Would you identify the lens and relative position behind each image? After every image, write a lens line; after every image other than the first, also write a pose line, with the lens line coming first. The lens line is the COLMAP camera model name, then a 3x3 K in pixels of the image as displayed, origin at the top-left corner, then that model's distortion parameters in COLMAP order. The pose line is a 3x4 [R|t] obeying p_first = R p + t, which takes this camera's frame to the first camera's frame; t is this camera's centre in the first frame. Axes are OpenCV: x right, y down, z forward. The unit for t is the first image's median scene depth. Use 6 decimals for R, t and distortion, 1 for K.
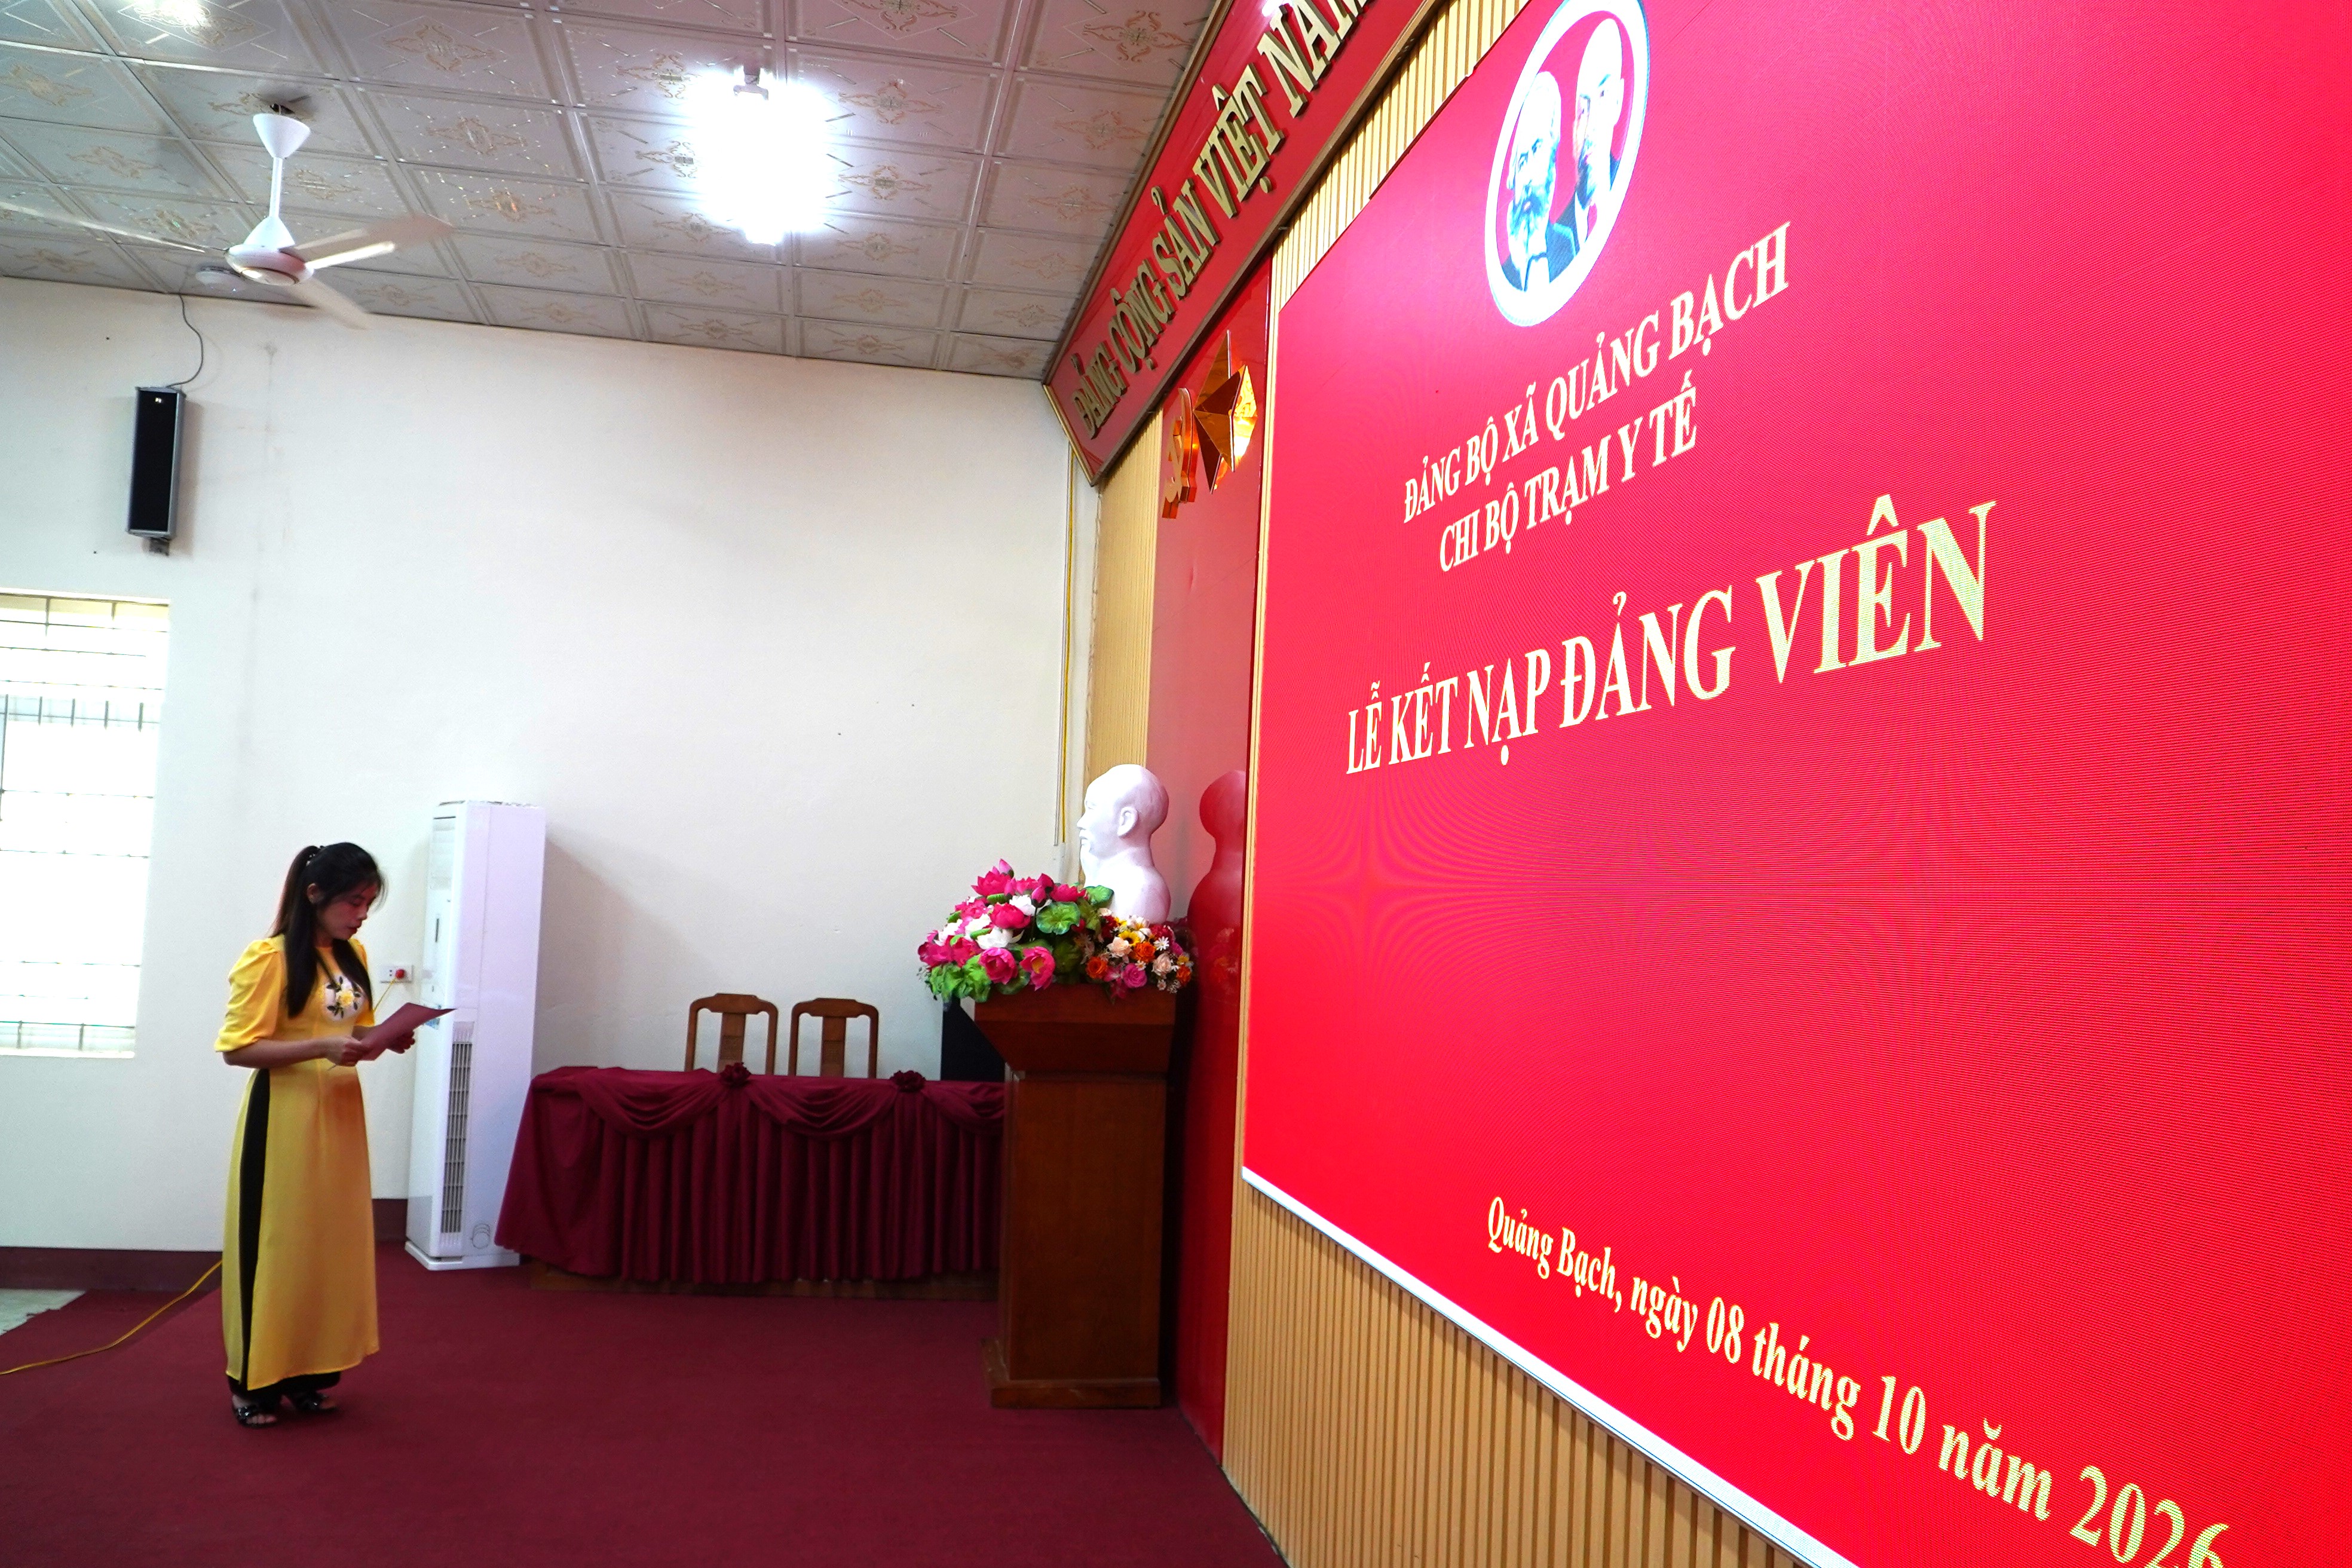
lens RADIAL K [[1893.4, 0, 1168.4], [0, 1893.4, 789.5], [0, 0, 1]] dist [0.003126, 0.000143]
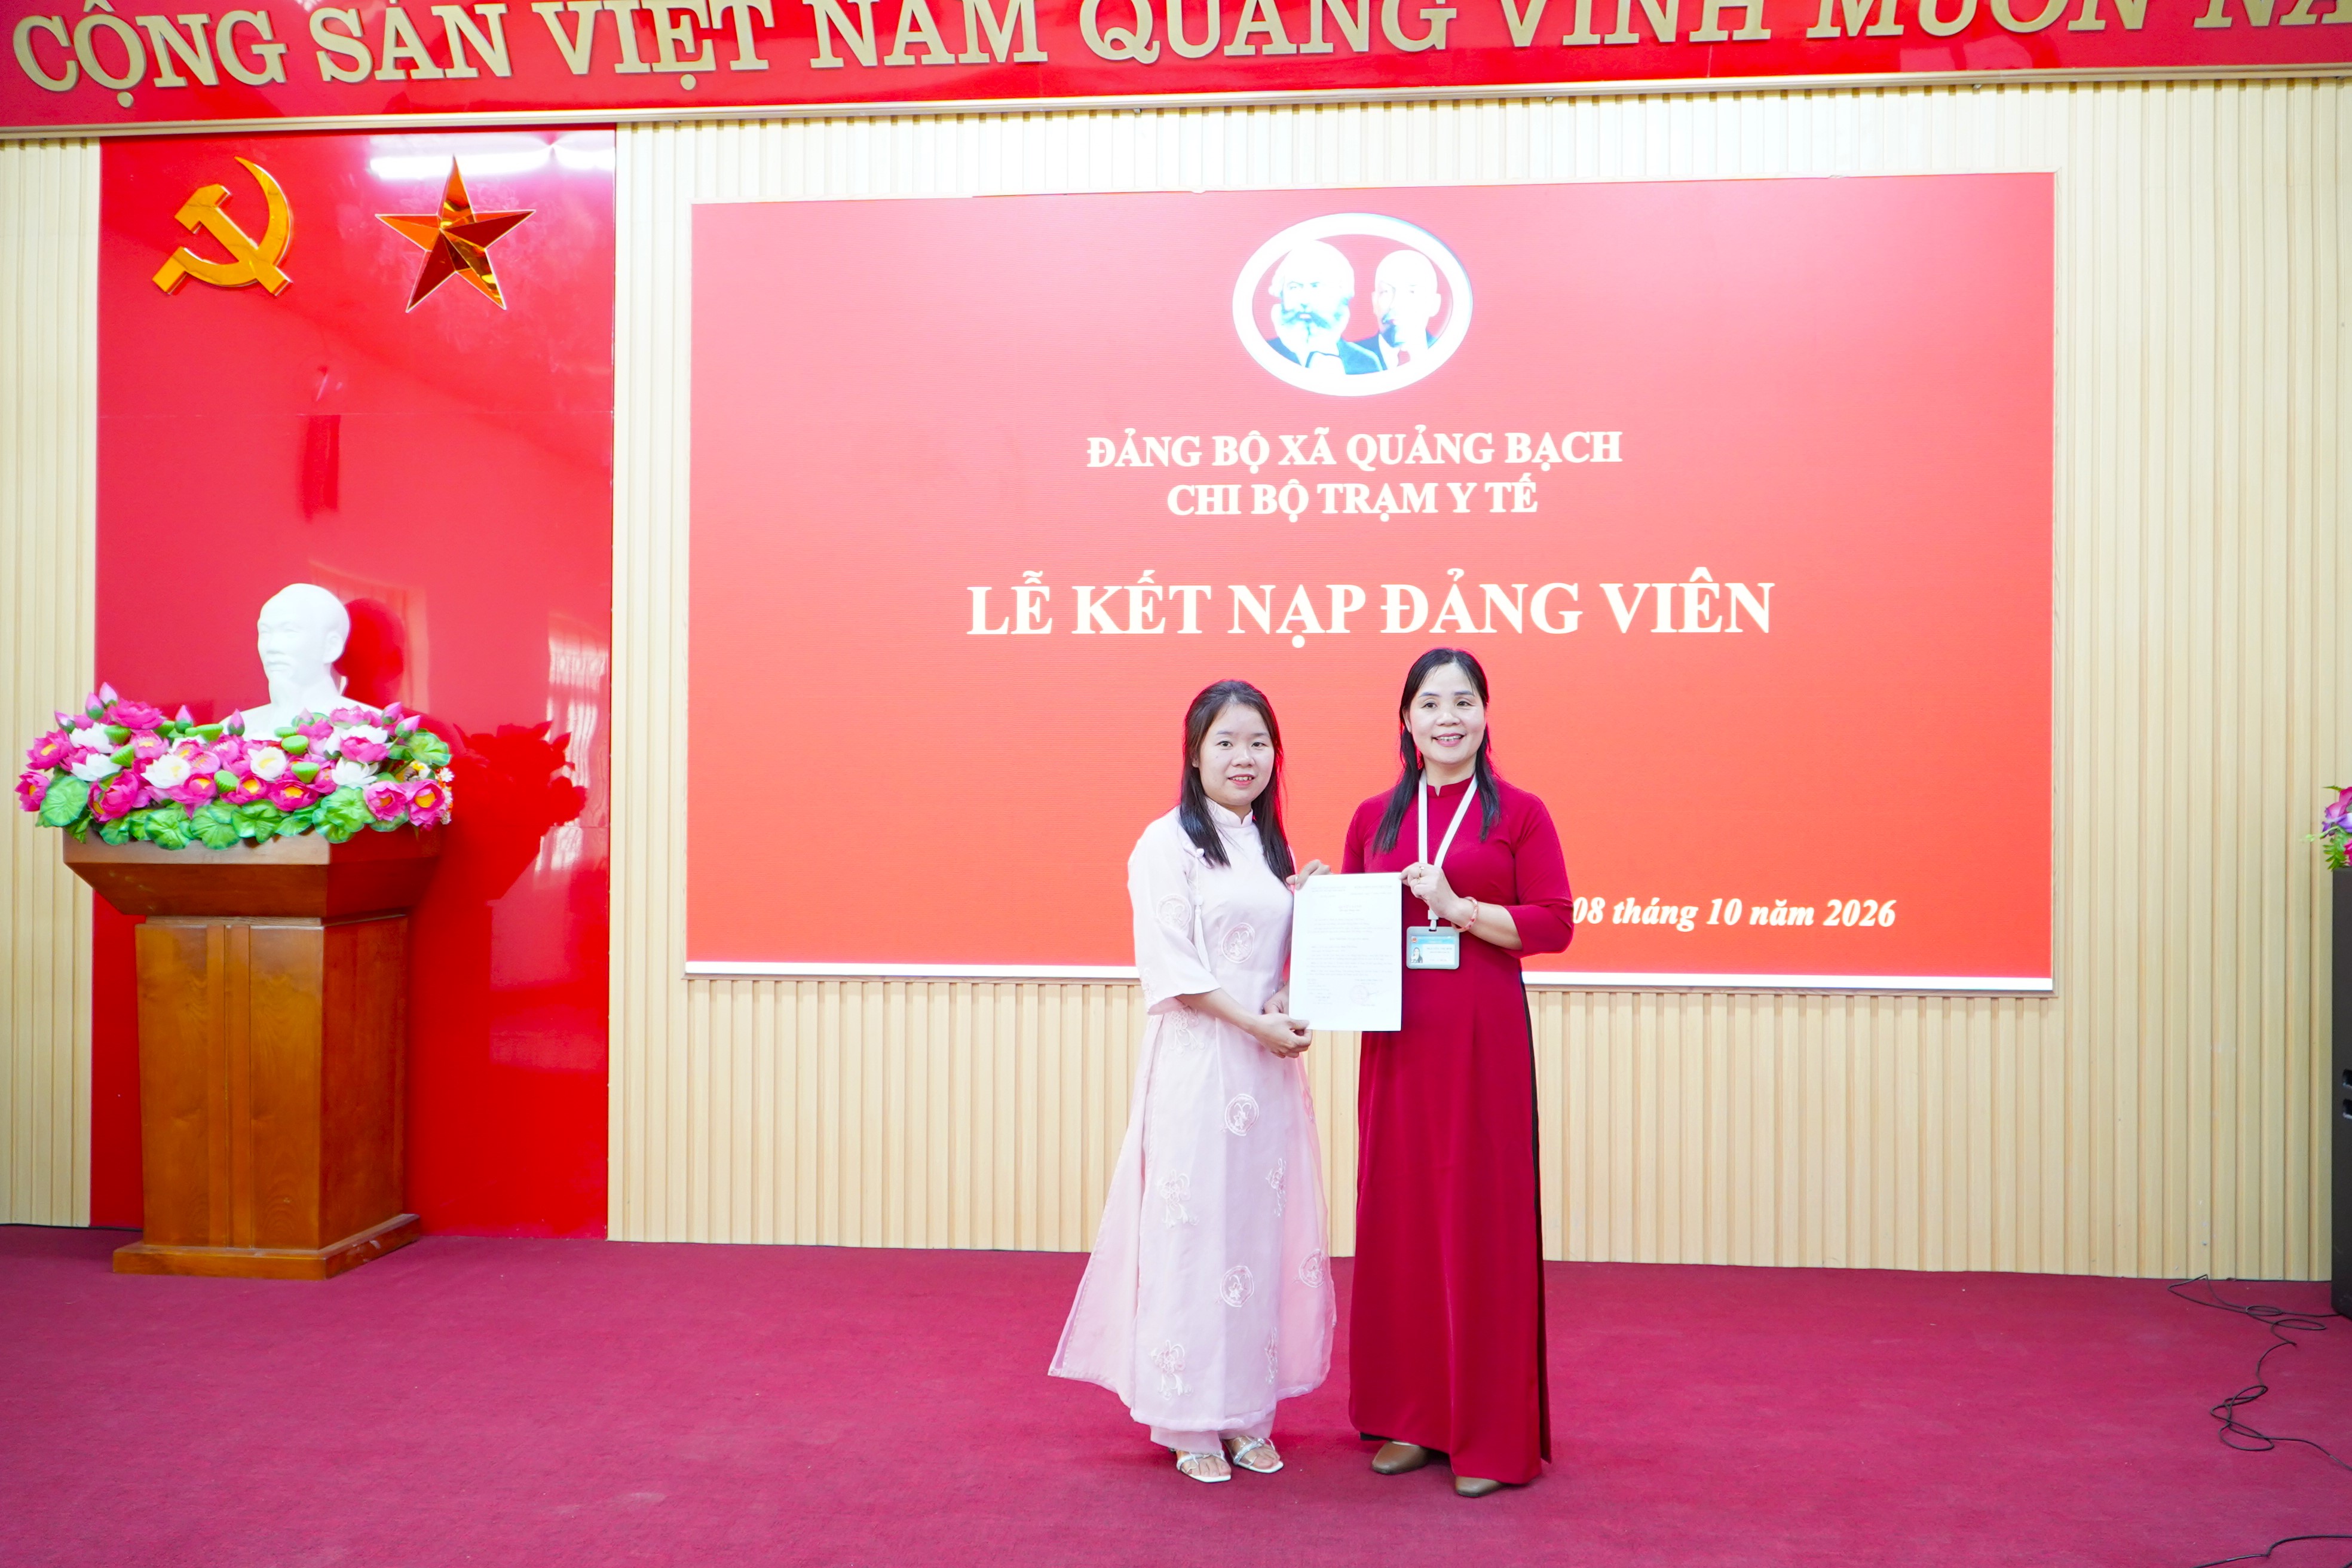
lens RADIAL K [[1893.4, 0, 1186.0], [0, 1893.4, 796.2], [0, 0, 1]] dist [0.003126, 0.000143]
pose [[0.270235, -0.038133, 0.962039, -1.585865], [-0.051551, 0.997209, 0.054008, 0.035832], [-0.961413, -0.064188, 0.267515, 0.664533]]
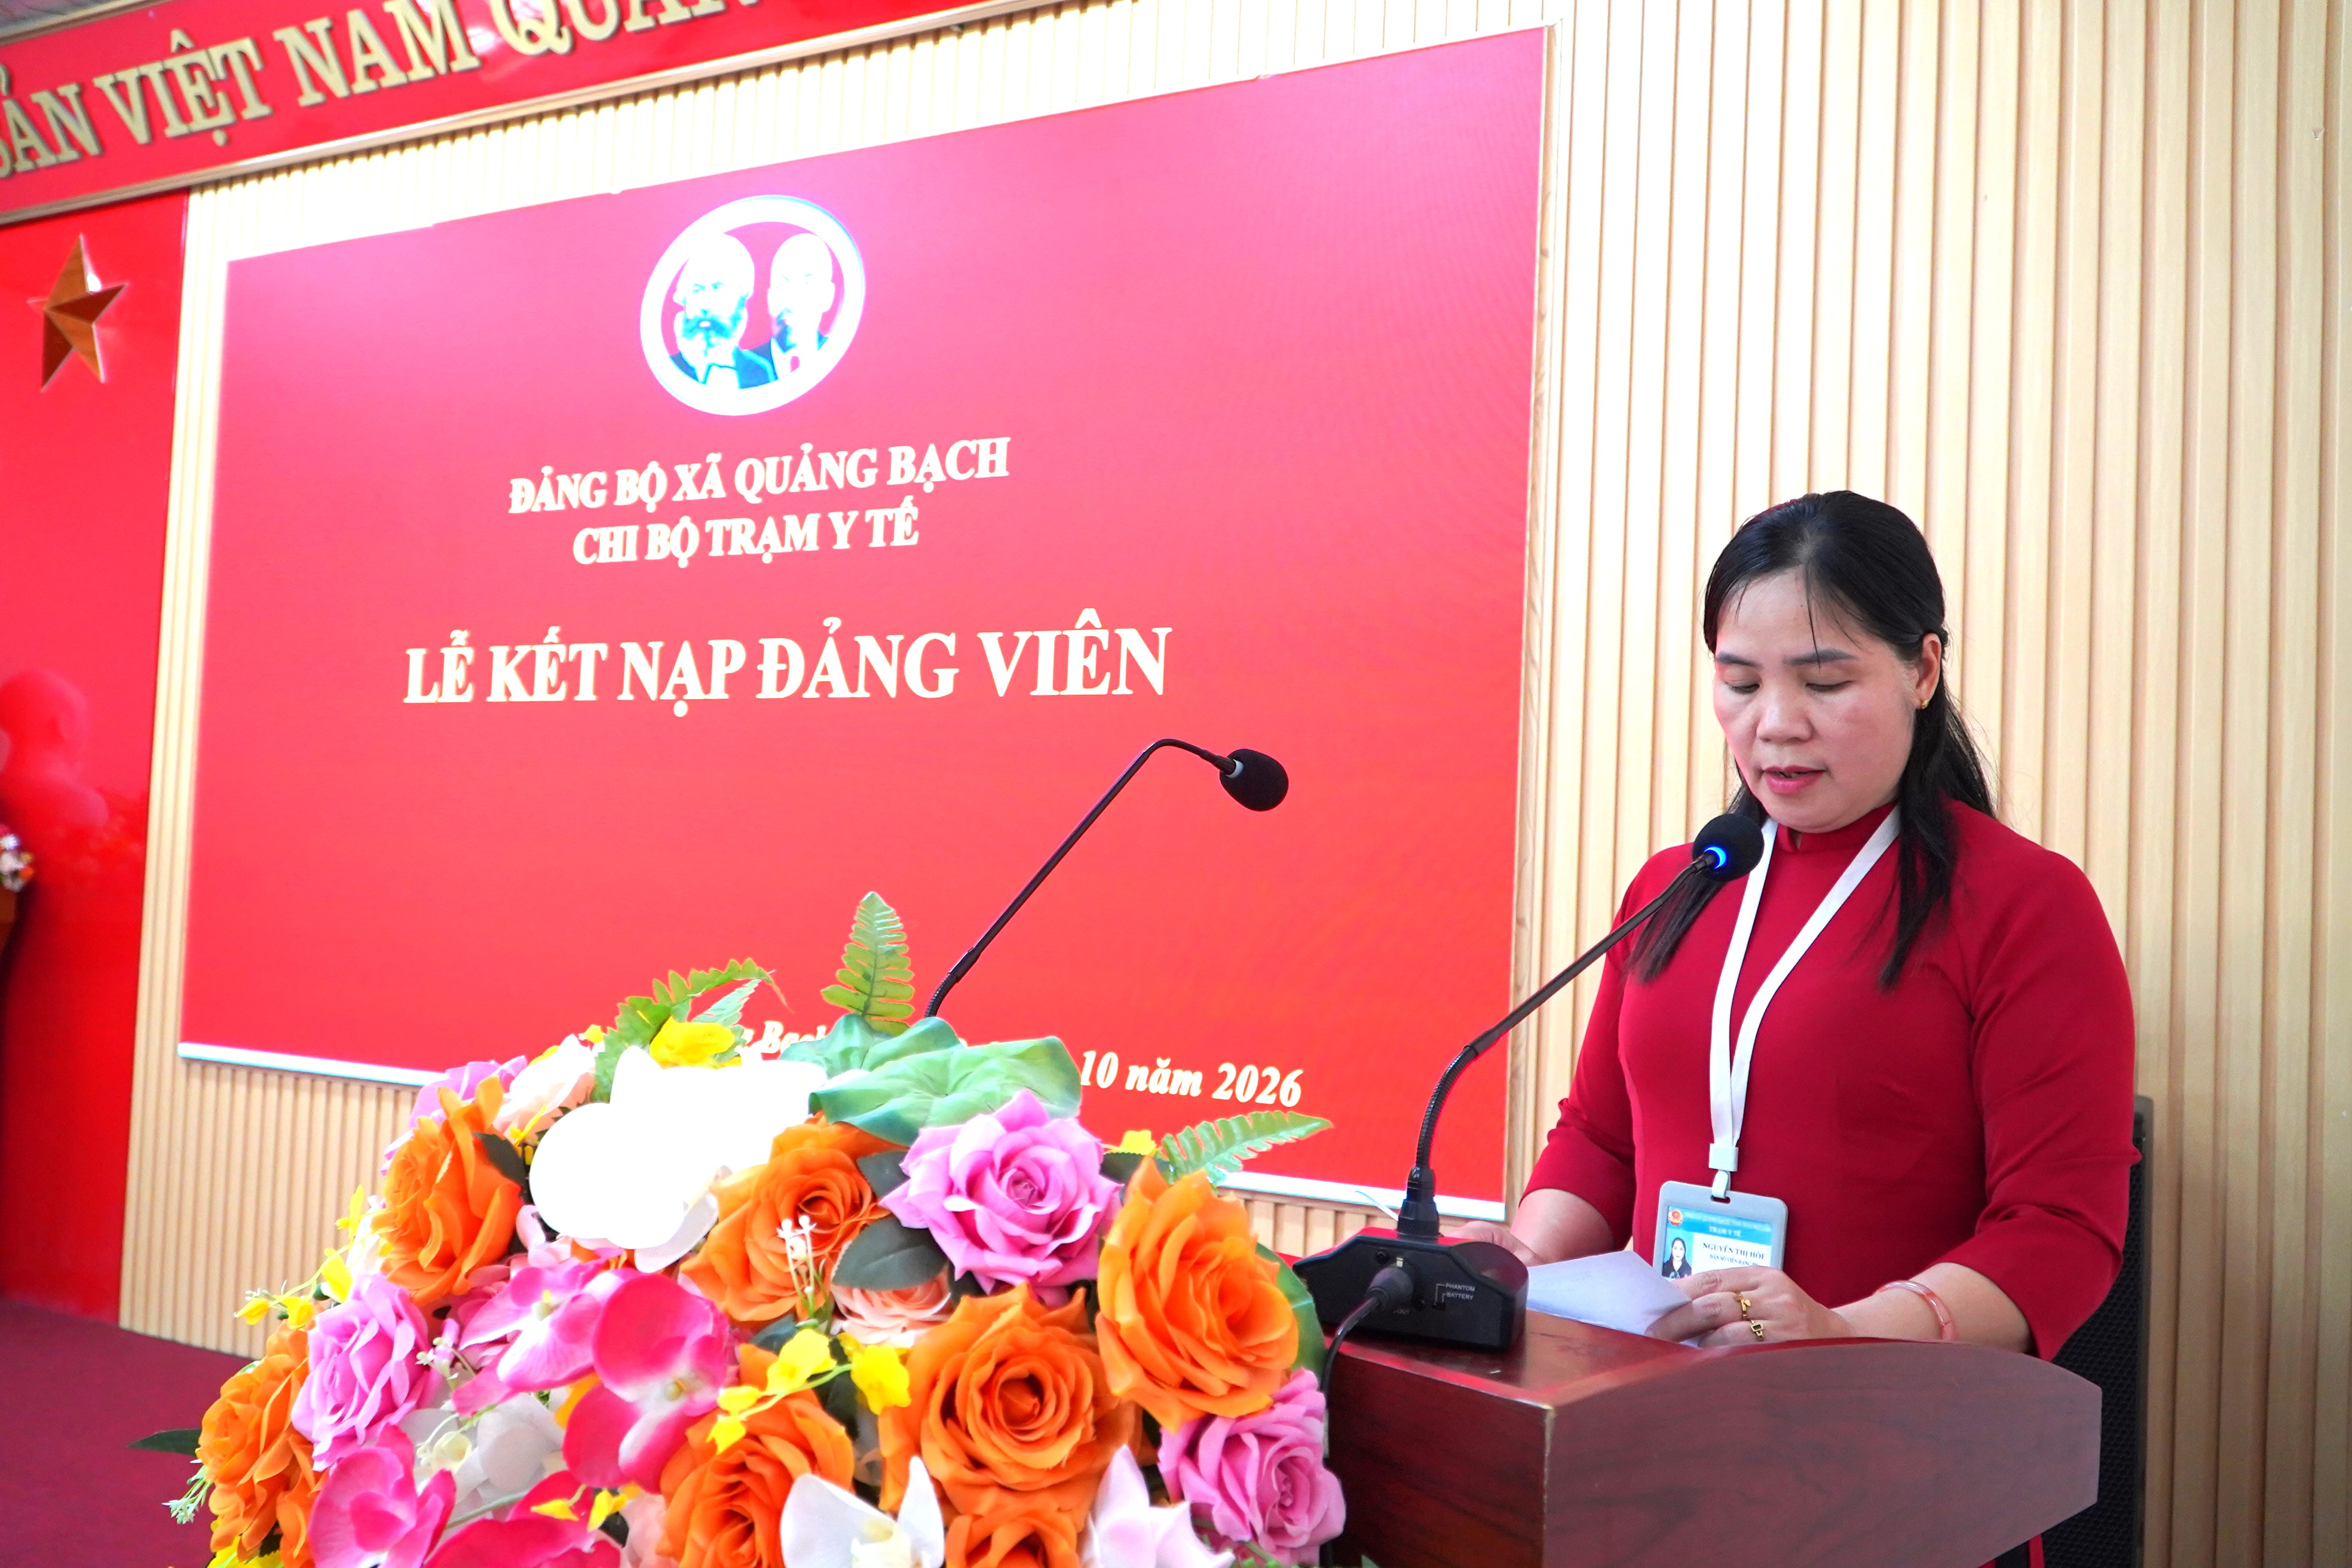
lens RADIAL K [[1893.4, 0, 1193.7], [0, 1893.4, 798.4], [0, 0, 1]] dist [0.003126, 0.000143]
pose [[0.621301, 0.012391, 0.783474, -0.742520], [-0.059695, 0.997718, 0.031559, -0.020052], [-0.781295, -0.066377, 0.620623, -0.209408]]
